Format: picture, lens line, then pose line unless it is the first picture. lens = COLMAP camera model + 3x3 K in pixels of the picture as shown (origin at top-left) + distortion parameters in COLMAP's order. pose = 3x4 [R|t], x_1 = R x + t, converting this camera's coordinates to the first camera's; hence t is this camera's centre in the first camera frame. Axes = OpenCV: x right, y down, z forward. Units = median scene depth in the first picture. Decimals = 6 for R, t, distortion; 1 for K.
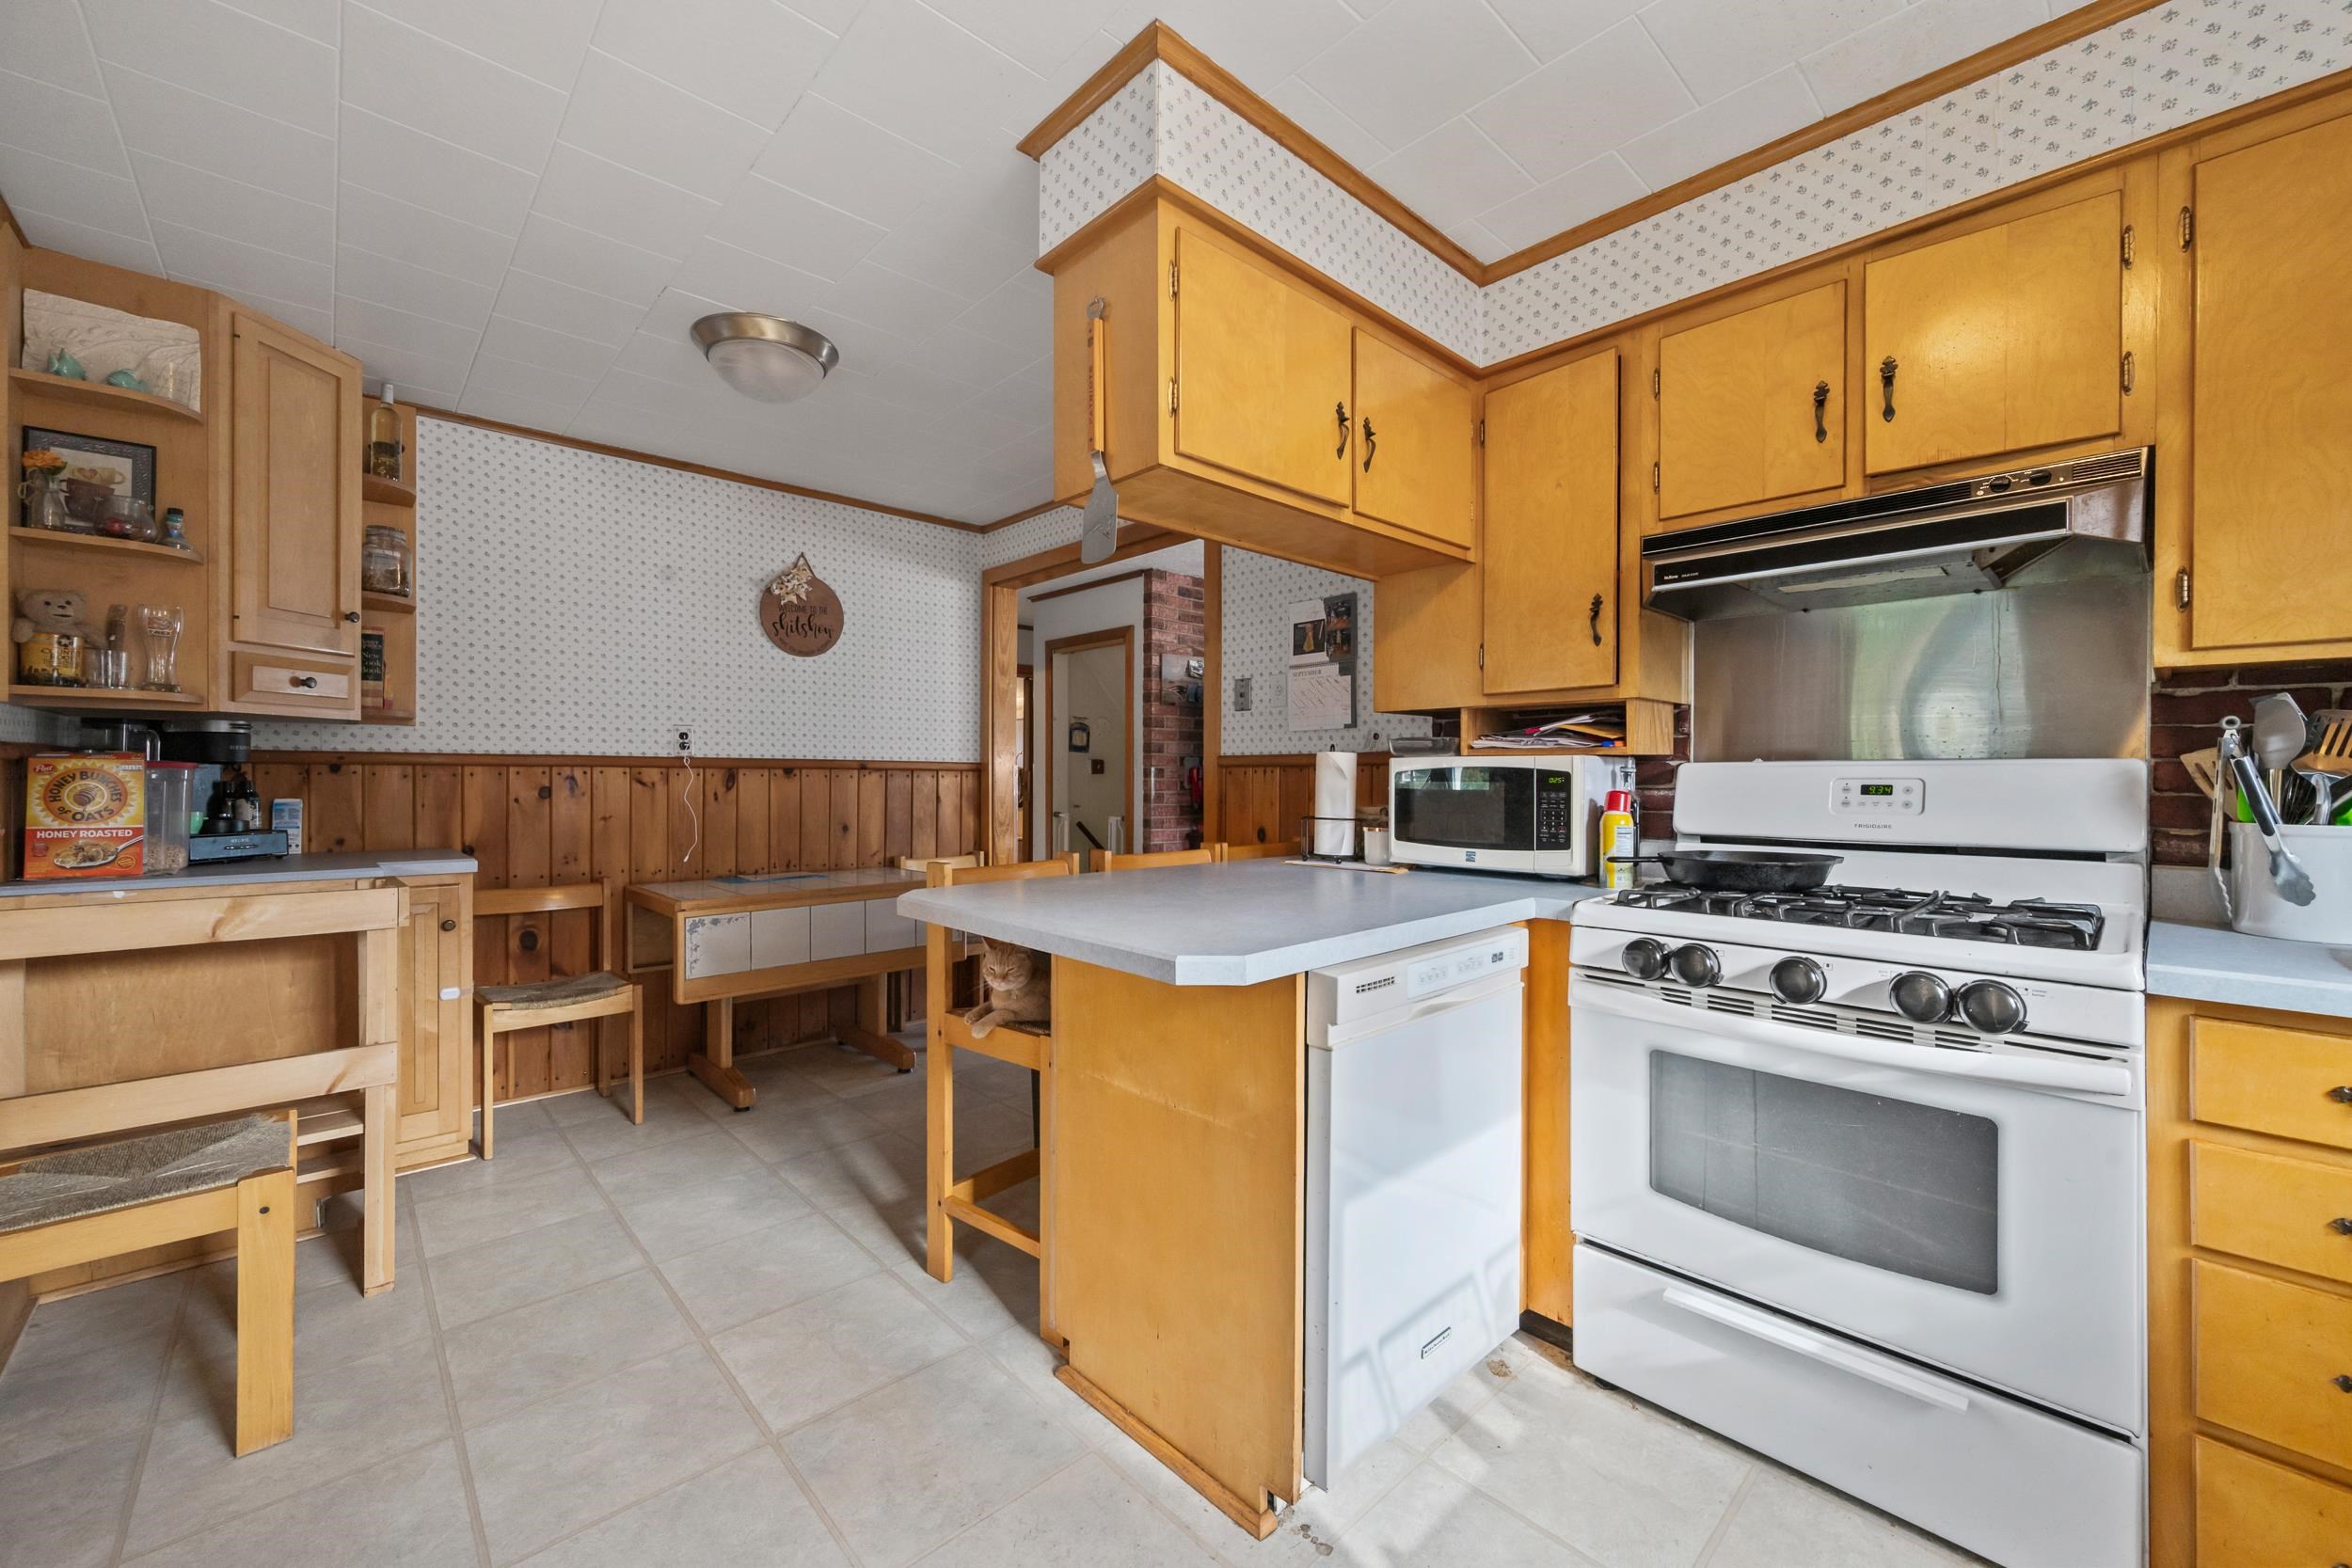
lens RADIAL K [[923.9, 0, 1179.2], [0, 923.9, 781.6], [0, 0, 1]] dist [-0.001536, 0.000526]
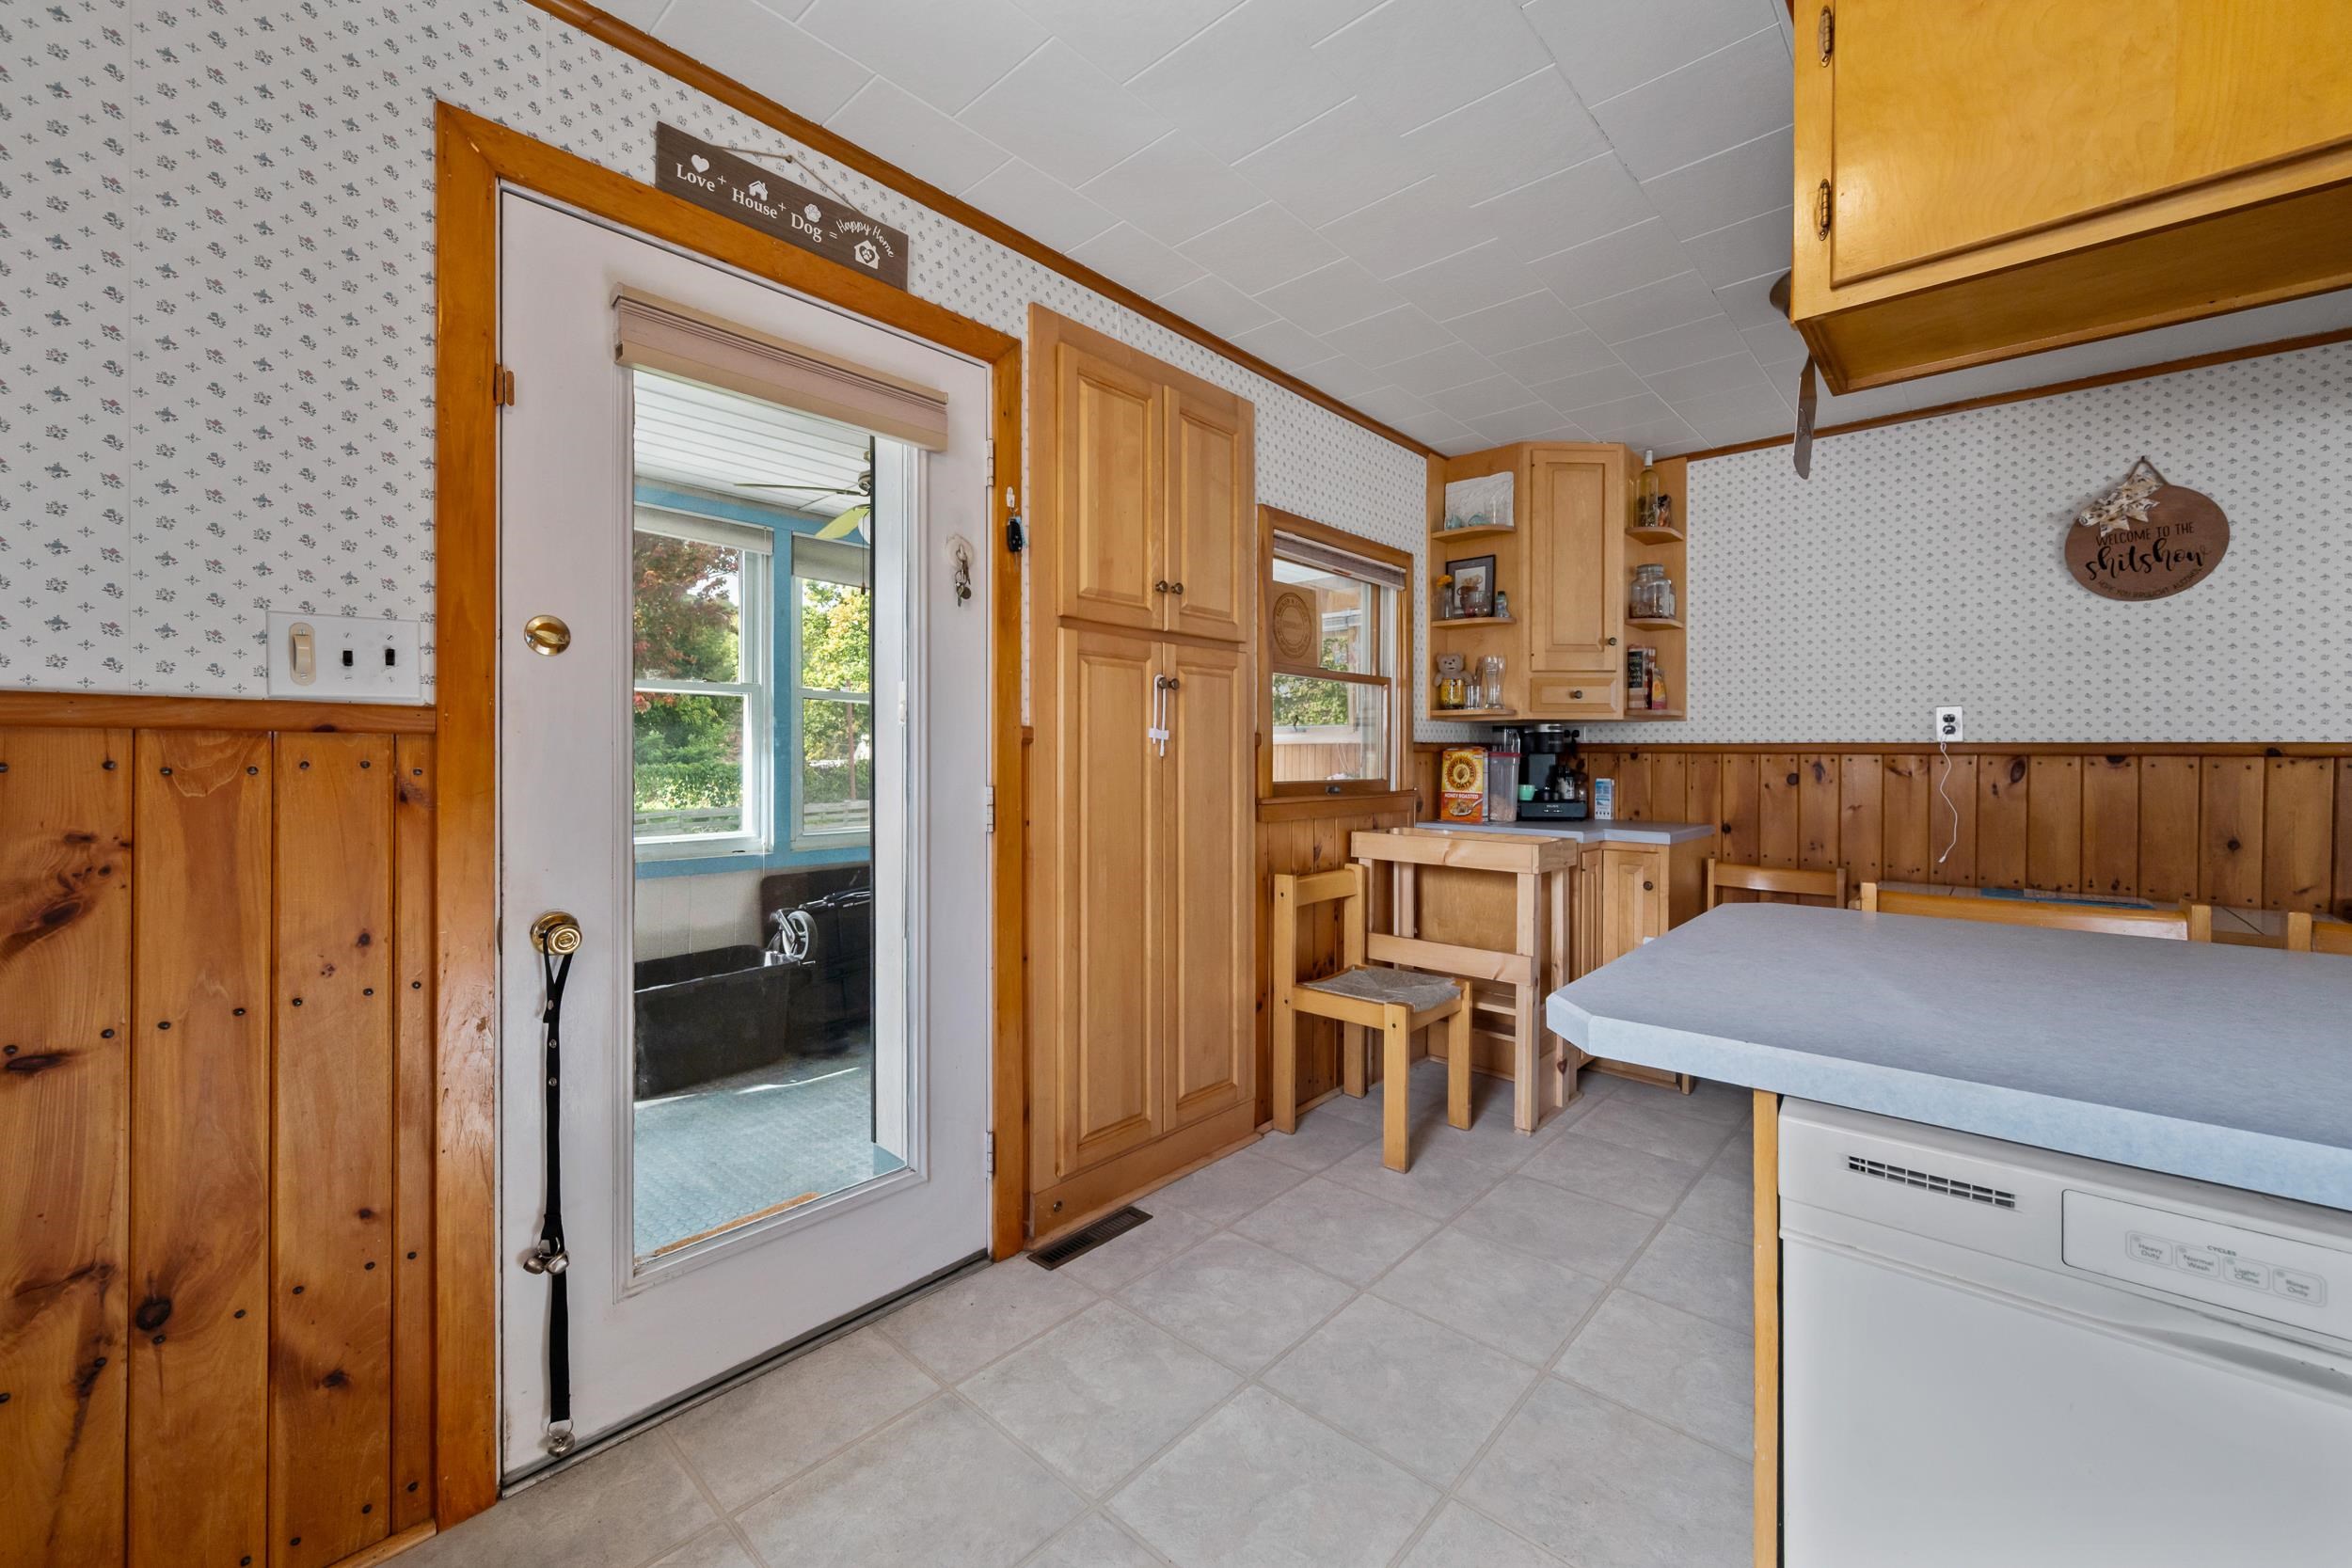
lens RADIAL K [[923.9, 0, 1179.9], [0, 923.9, 760.9], [0, 0, 1]] dist [-0.001536, 0.000526]
pose [[0.080875, 0.005562, -0.996709, 0.316141], [-0.010509, 0.999934, 0.004728, -0.006694], [0.996669, 0.010092, 0.080928, 0.242981]]
